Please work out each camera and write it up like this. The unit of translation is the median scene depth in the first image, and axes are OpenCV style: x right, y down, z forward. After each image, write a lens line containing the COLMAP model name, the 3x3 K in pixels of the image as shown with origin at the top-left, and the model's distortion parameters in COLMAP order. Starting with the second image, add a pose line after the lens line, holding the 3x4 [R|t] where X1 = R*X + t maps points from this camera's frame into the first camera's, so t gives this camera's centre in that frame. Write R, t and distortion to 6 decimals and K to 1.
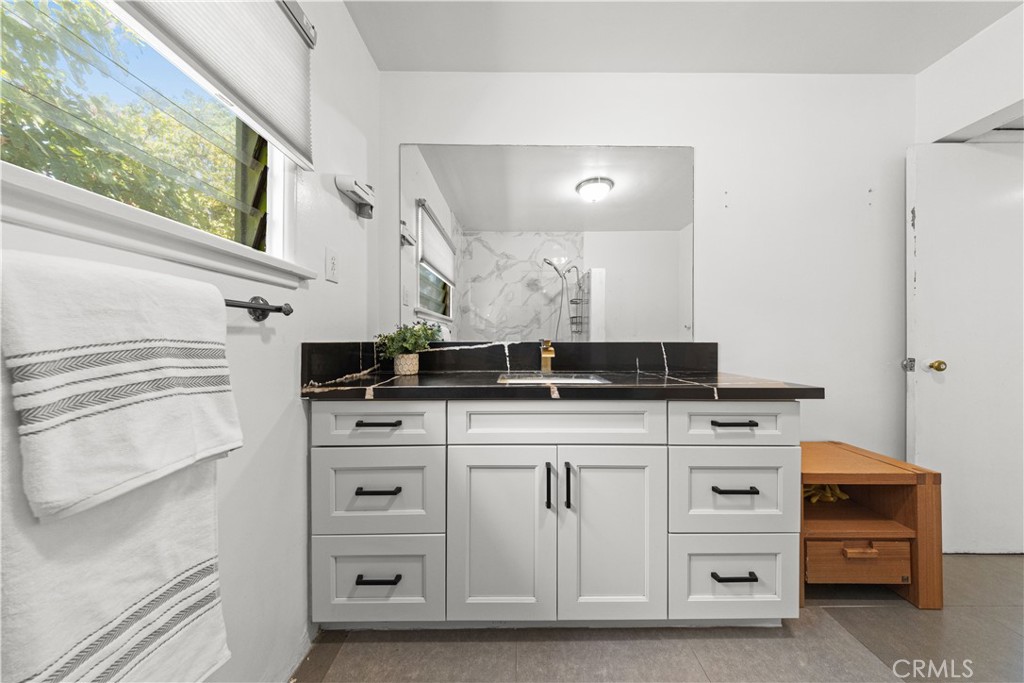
lens RADIAL K [[327.5, 0, 512.9], [0, 327.5, 341.1], [0, 0, 1]] dist [0.000649, 0.000031]
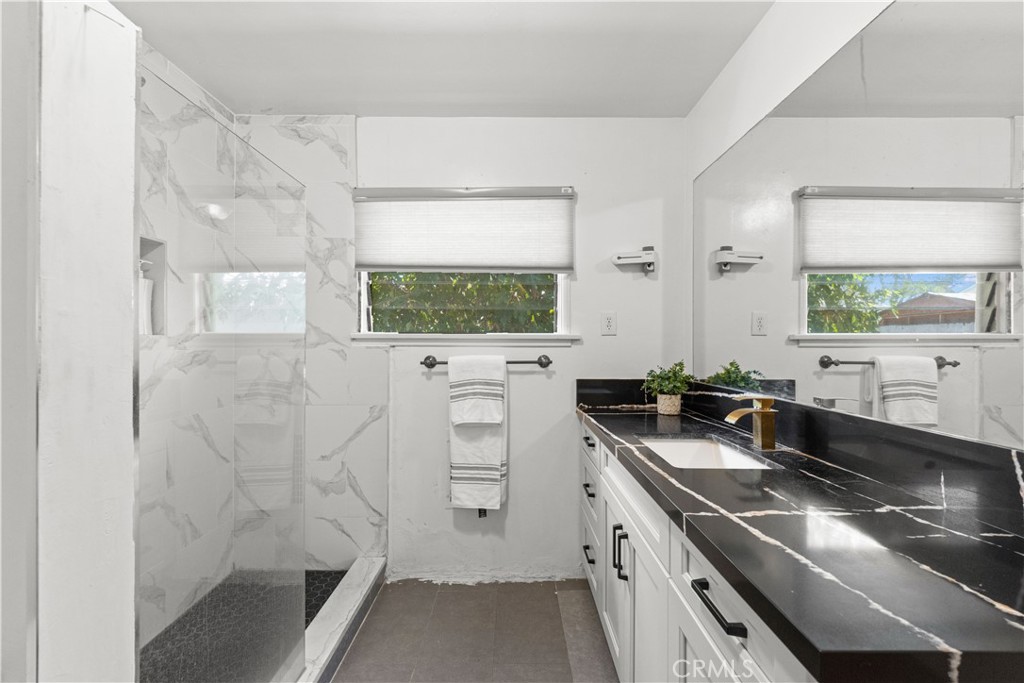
lens RADIAL K [[426.3, 0, 519.8], [0, 426.3, 336.7], [0, 0, 1]] dist [0.007220, -0.002867]
pose [[0.013297, -0.010332, -0.999858, 1.471305], [-0.002015, 0.999944, -0.010359, -0.183627], [0.999910, 0.002153, 0.013275, 0.687556]]
